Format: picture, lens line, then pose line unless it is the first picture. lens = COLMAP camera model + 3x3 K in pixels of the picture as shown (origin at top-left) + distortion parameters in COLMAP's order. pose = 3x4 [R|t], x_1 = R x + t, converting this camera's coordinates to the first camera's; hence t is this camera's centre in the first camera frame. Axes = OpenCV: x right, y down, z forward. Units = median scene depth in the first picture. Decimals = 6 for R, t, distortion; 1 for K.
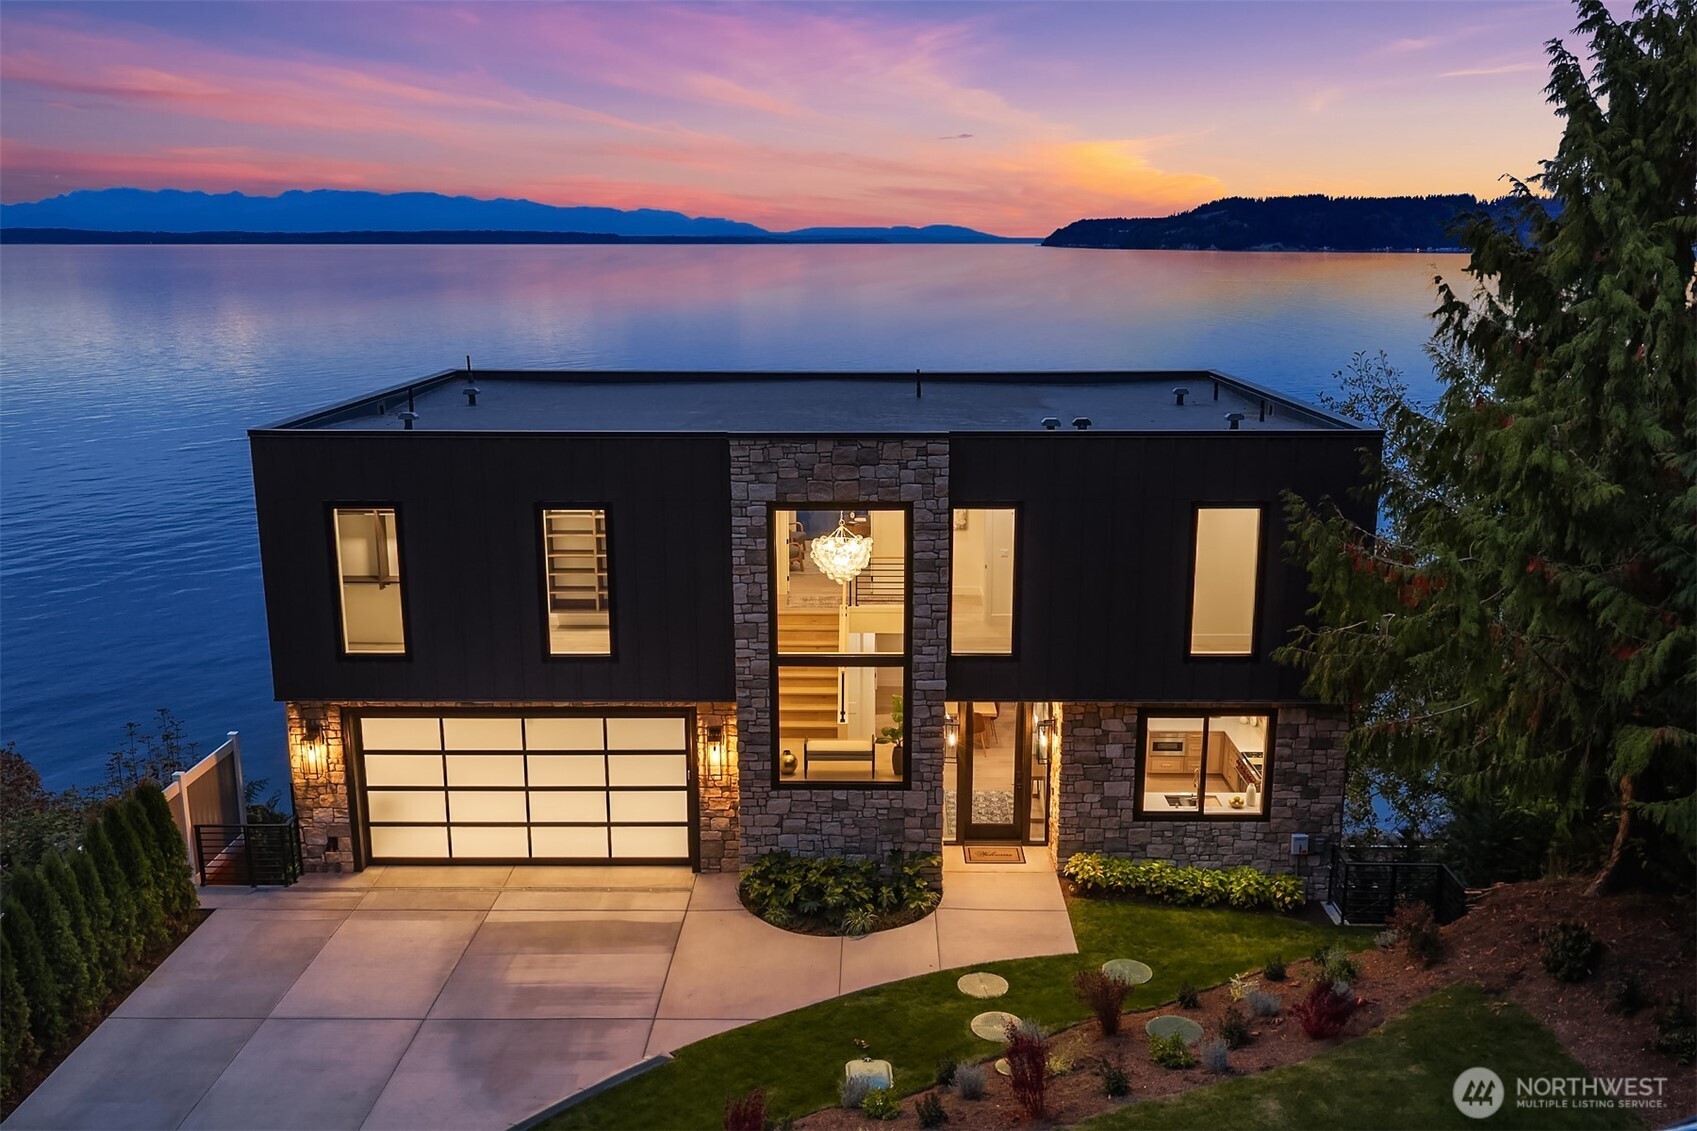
lens RADIAL K [[1417.0, 0, 848.5], [0, 1417.0, 565.5], [0, 0, 1]] dist [0.010615, 0.000113]
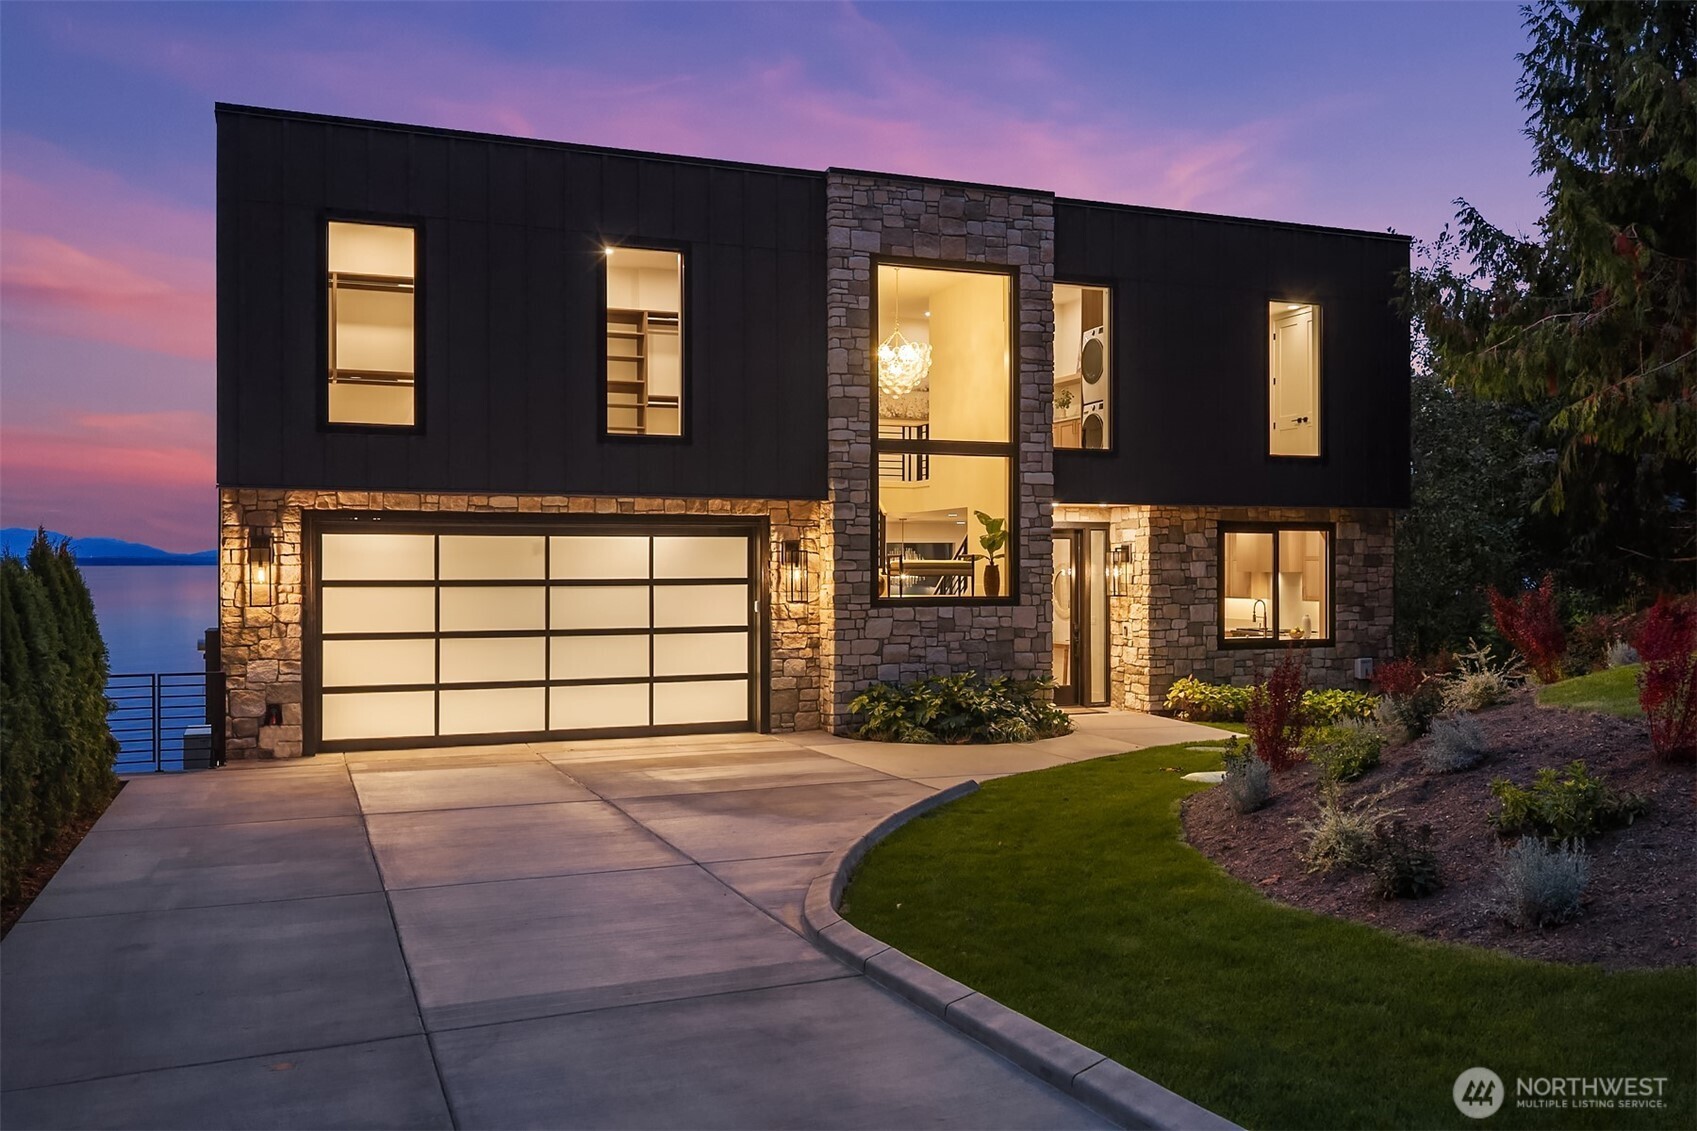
lens RADIAL K [[1417.0, 0, 848.5], [0, 1417.0, 565.5], [0, 0, 1]] dist [0.010615, 0.000113]
pose [[0.922581, 0.000968, 0.385803, -0.382714], [0.085115, 0.974847, -0.205984, 0.301549], [-0.376298, 0.222874, 0.899292, 0.254322]]
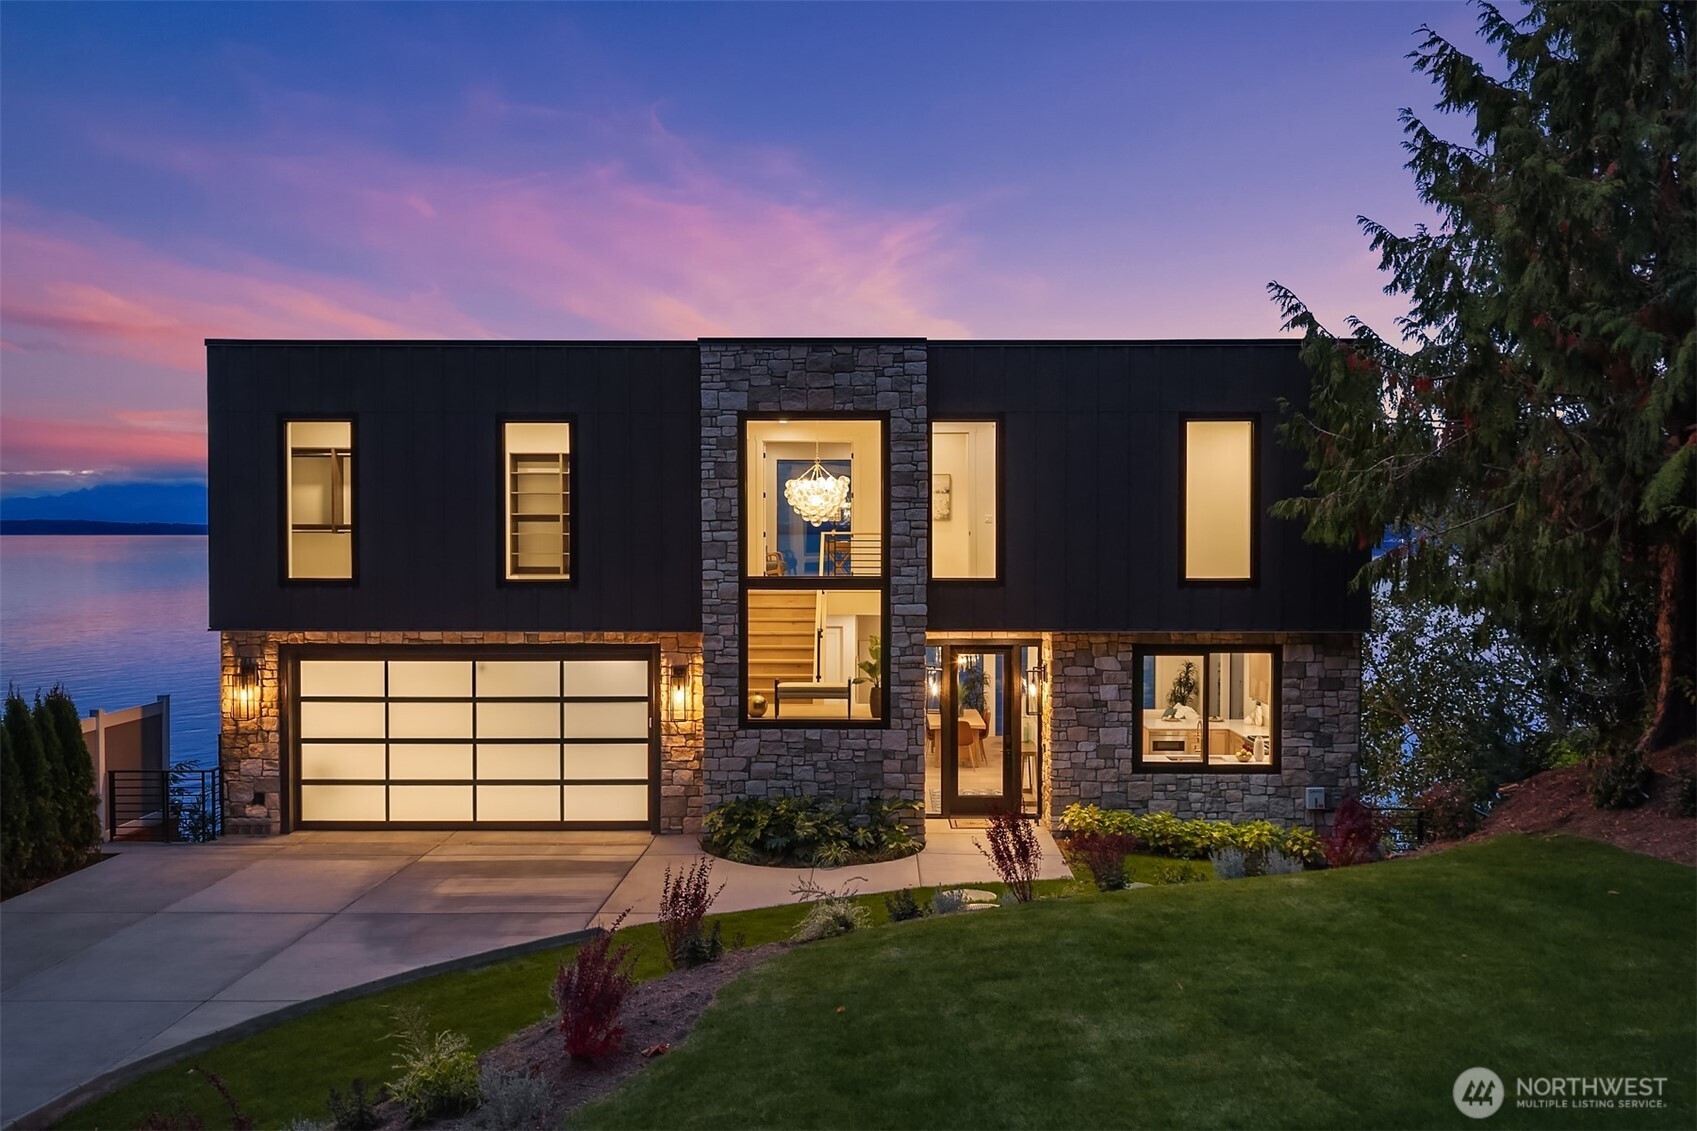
lens RADIAL K [[1417.0, 0, 848.5], [0, 1417.0, 565.5], [0, 0, 1]] dist [0.010615, 0.000113]
pose [[0.999997, 0.002081, 0.001034, 0.015776], [-0.001825, 0.978736, -0.205115, 0.241675], [-0.001439, 0.205112, 0.978737, 0.074778]]
